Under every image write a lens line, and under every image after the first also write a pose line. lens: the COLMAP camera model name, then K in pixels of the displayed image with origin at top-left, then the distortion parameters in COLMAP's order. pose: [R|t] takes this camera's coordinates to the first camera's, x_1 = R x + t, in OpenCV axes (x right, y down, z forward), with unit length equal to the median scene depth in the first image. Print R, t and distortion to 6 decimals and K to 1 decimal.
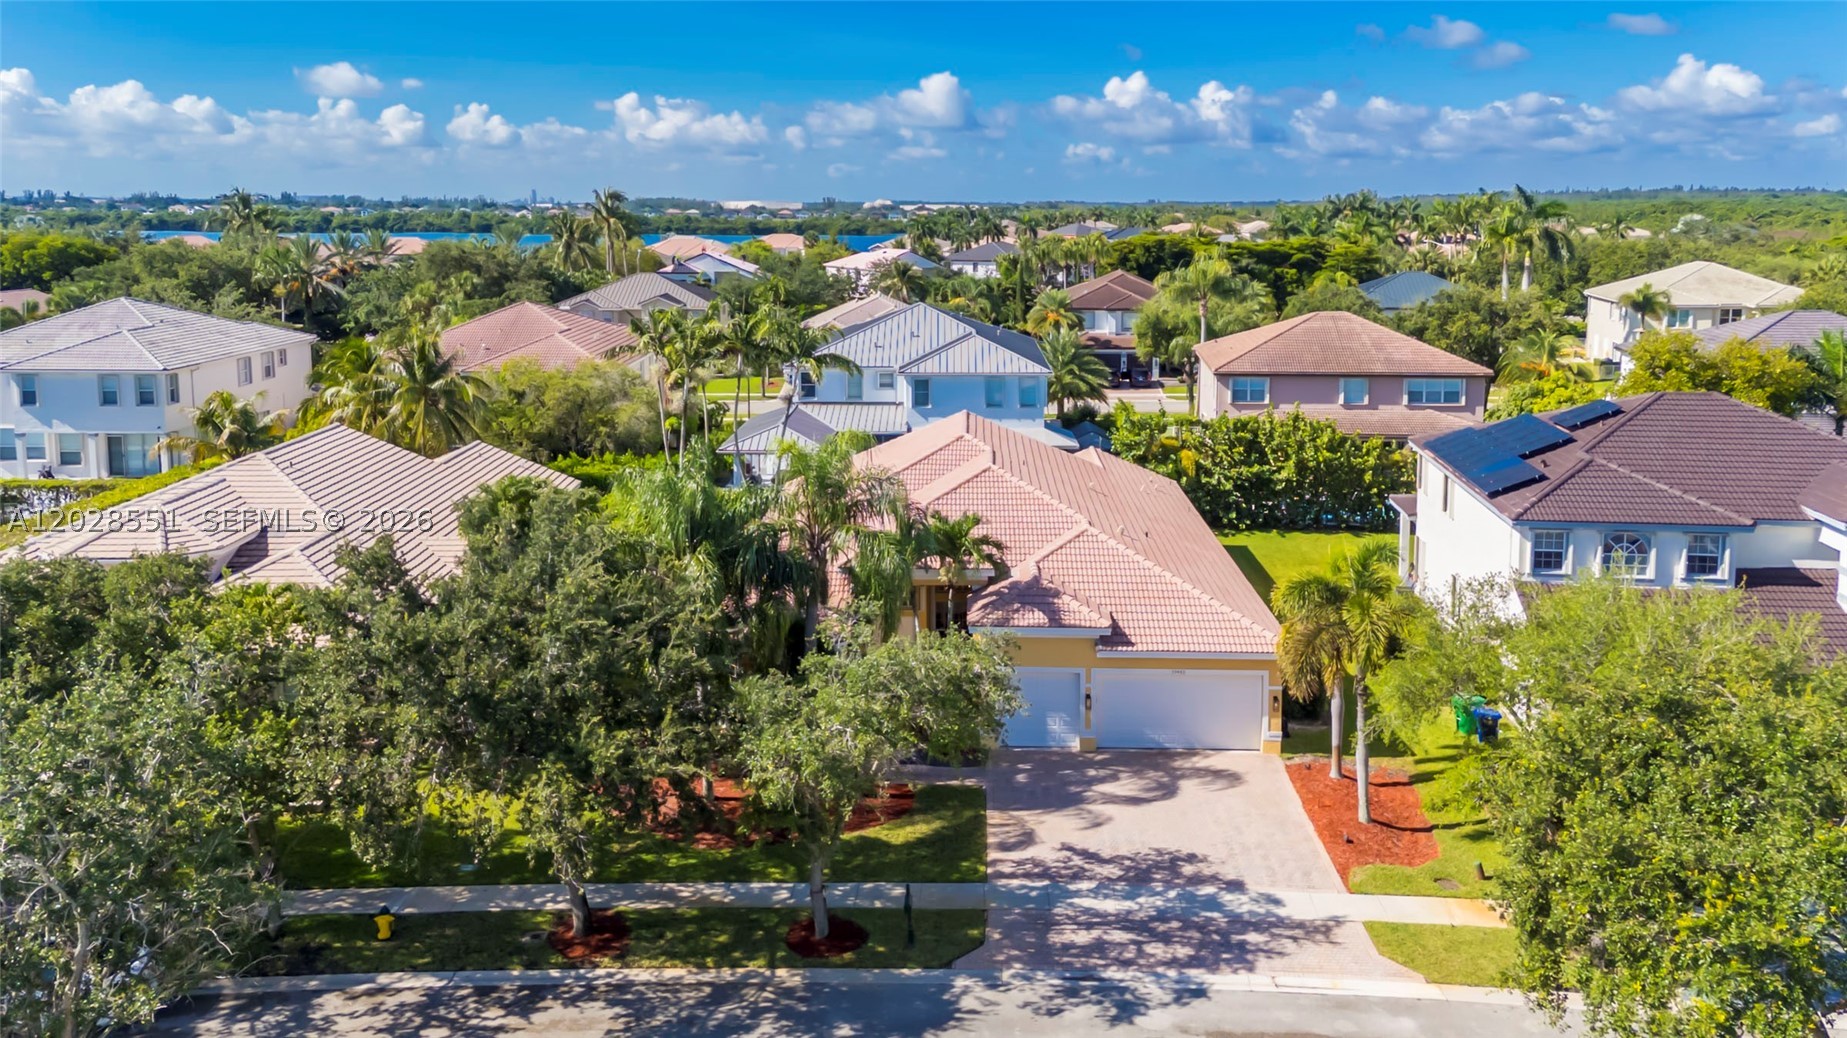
lens RADIAL K [[1382.7, 0, 917.9], [0, 1382.7, 506.3], [0, 0, 1]] dist [0.074516, 0.008870]
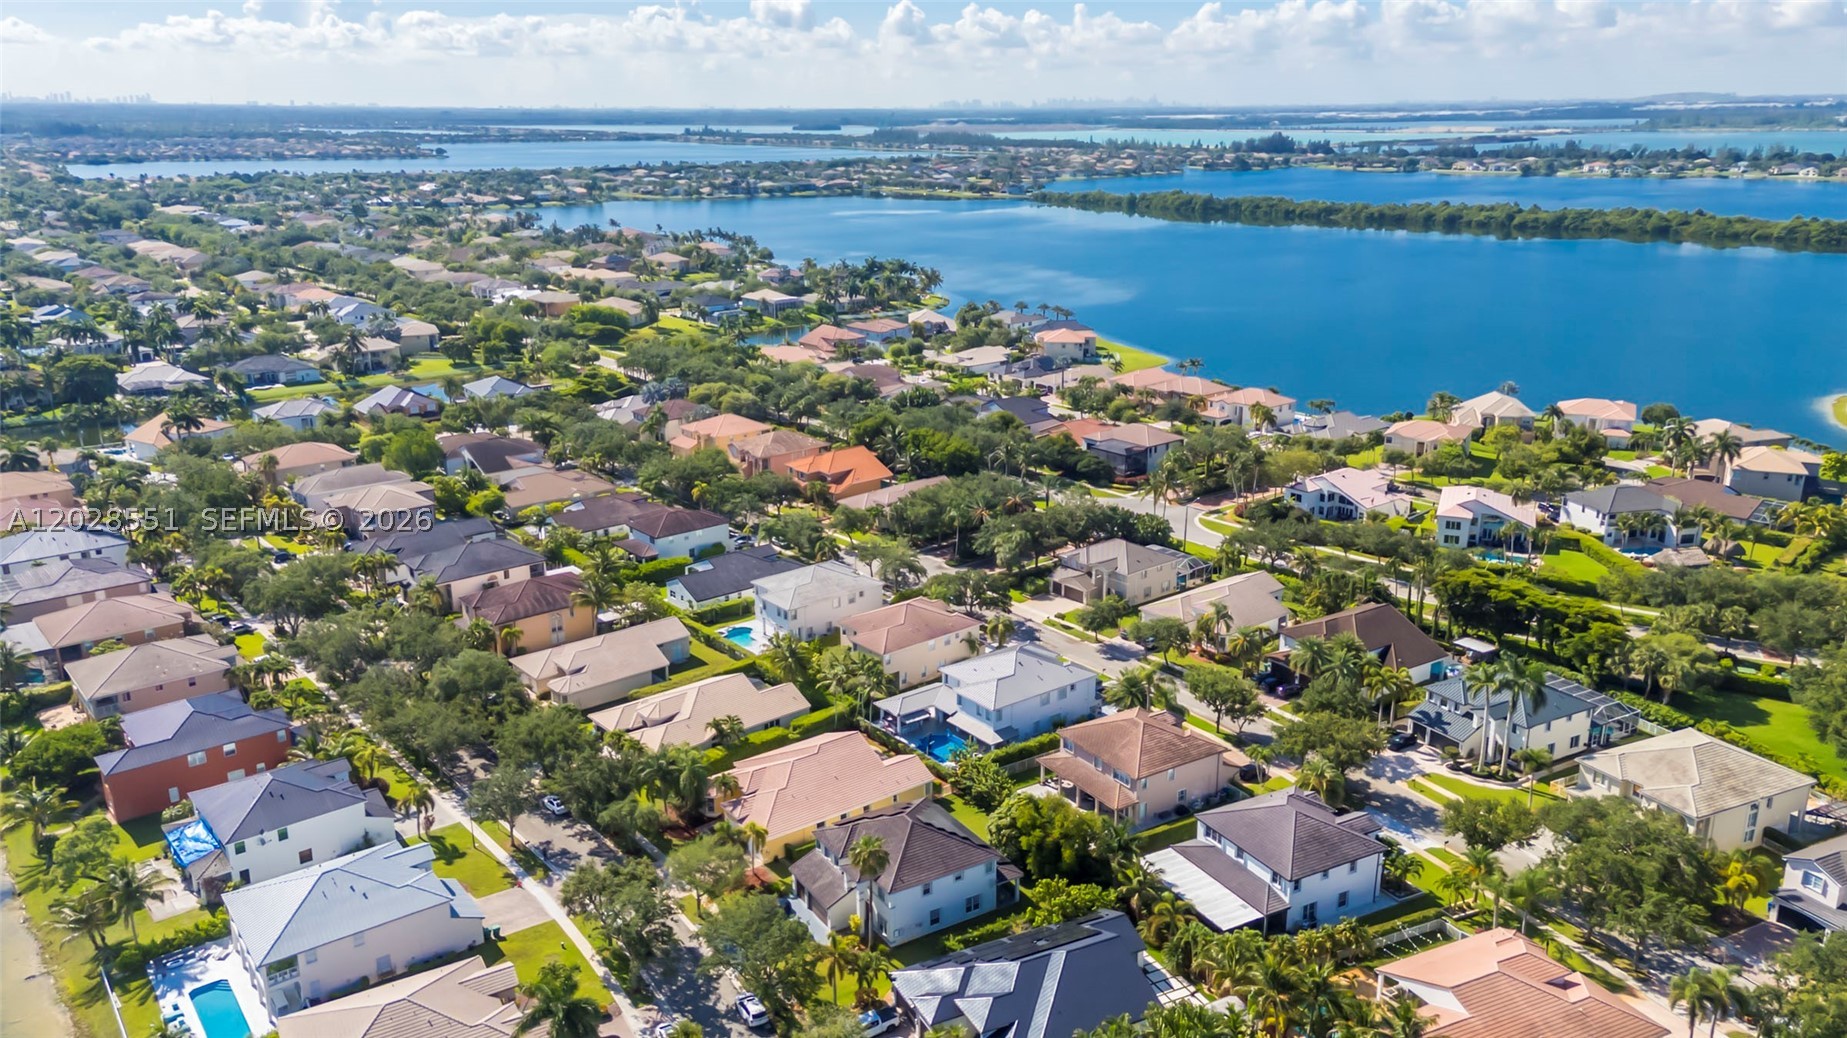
lens RADIAL K [[1382.7, 0, 925.1], [0, 1382.7, 522.4], [0, 0, 1]] dist [0.074516, 0.008870]
pose [[0.638920, 0.229199, -0.734335, 1.726062], [-0.164032, 0.973221, 0.161041, -0.786004], [0.751581, 0.017562, 0.659407, -0.696295]]
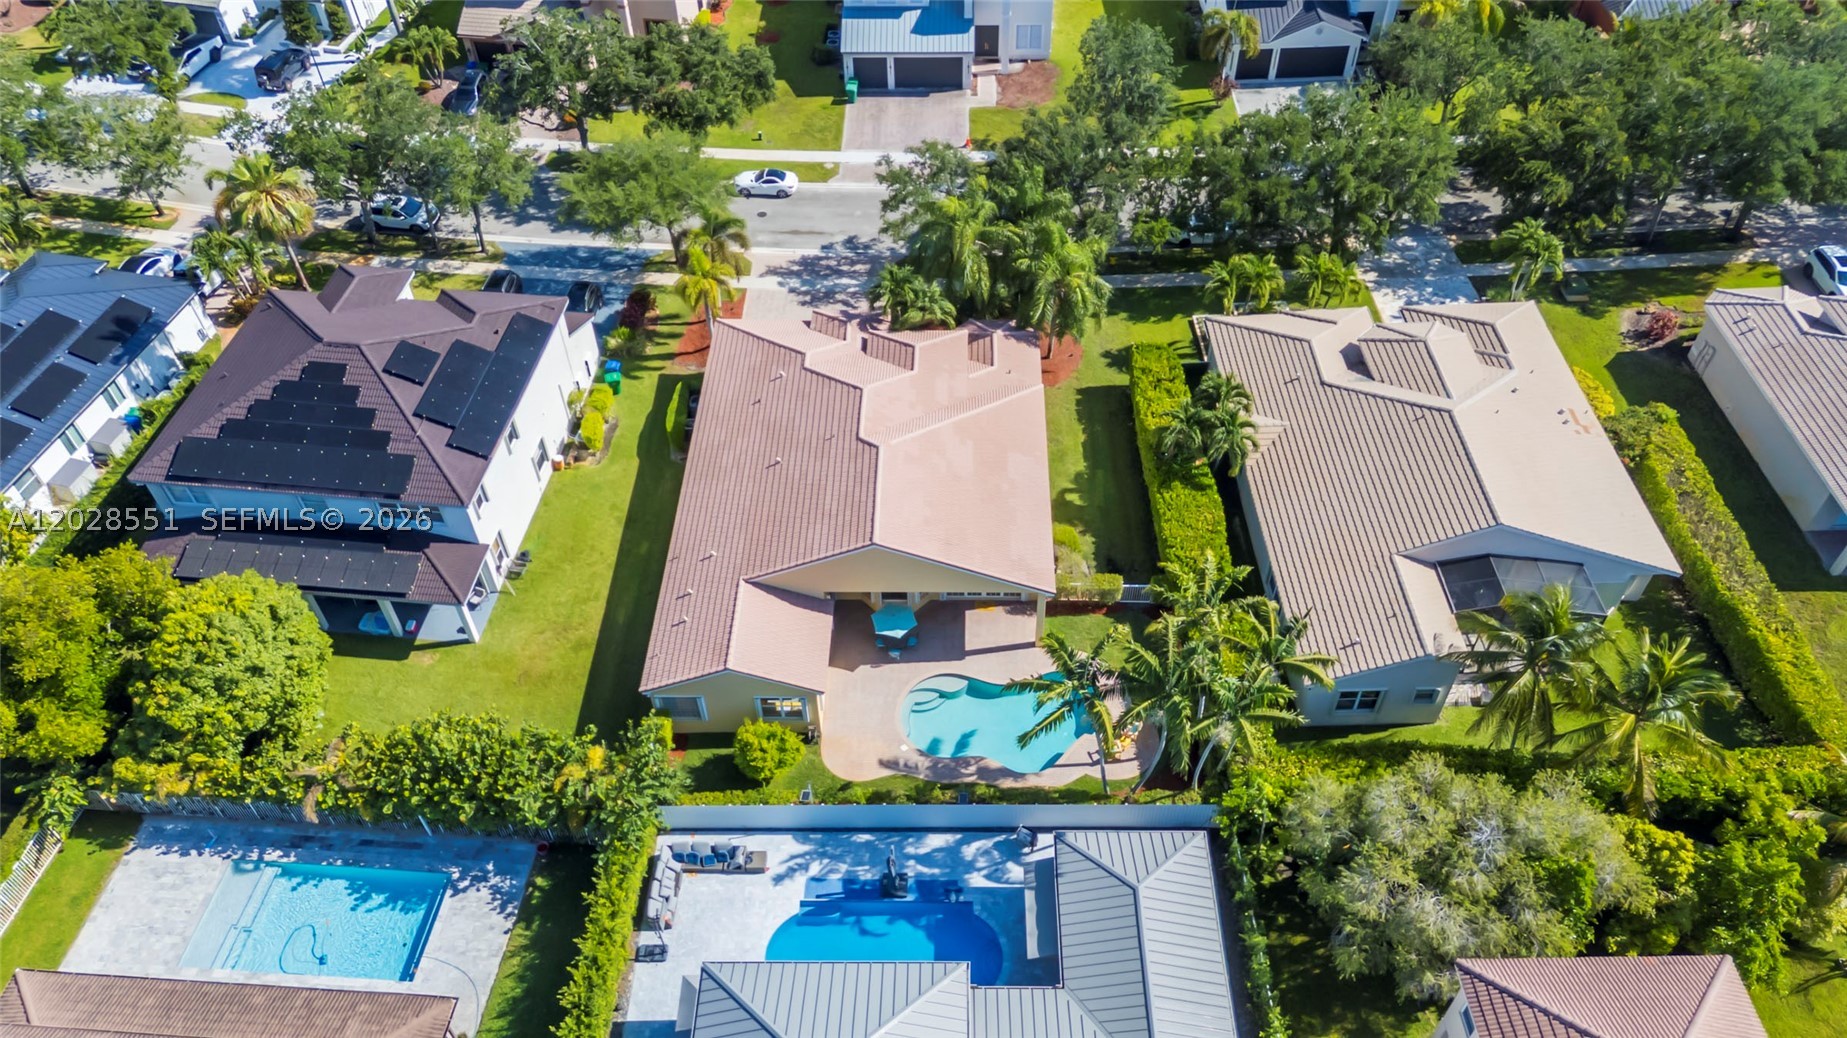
lens RADIAL K [[1382.7, 0, 924.9], [0, 1382.7, 514.8], [0, 0, 1]] dist [0.074516, 0.008870]
pose [[-0.999681, 0.024356, 0.006687, -0.008432], [0.018593, 0.530443, 0.847517, -0.707614], [0.017095, 0.847371, -0.530726, 1.160071]]
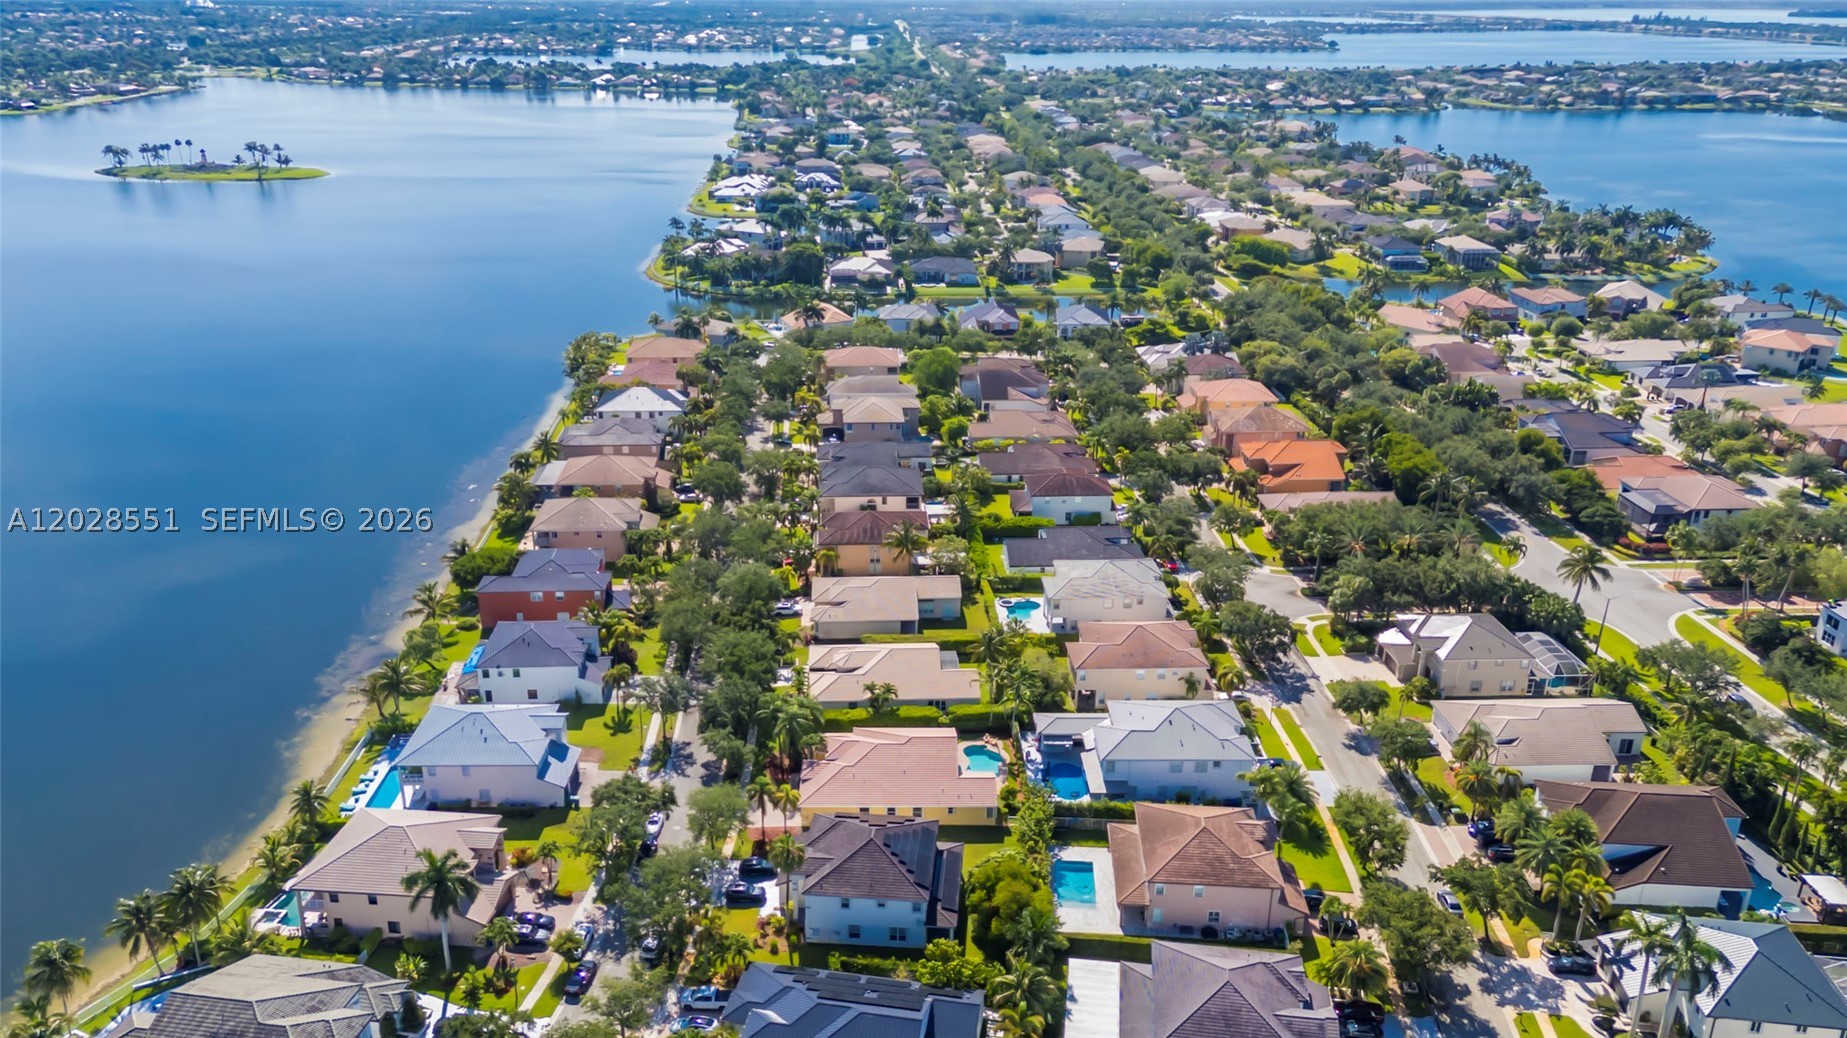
lens RADIAL K [[1382.7, 0, 934.5], [0, 1382.7, 519.4], [0, 0, 1]] dist [0.074516, 0.008870]
pose [[0.056073, 0.371085, -0.926905, 2.090546], [-0.218971, 0.910334, 0.351204, -1.218769], [0.974119, 0.183272, 0.132301, 0.345180]]
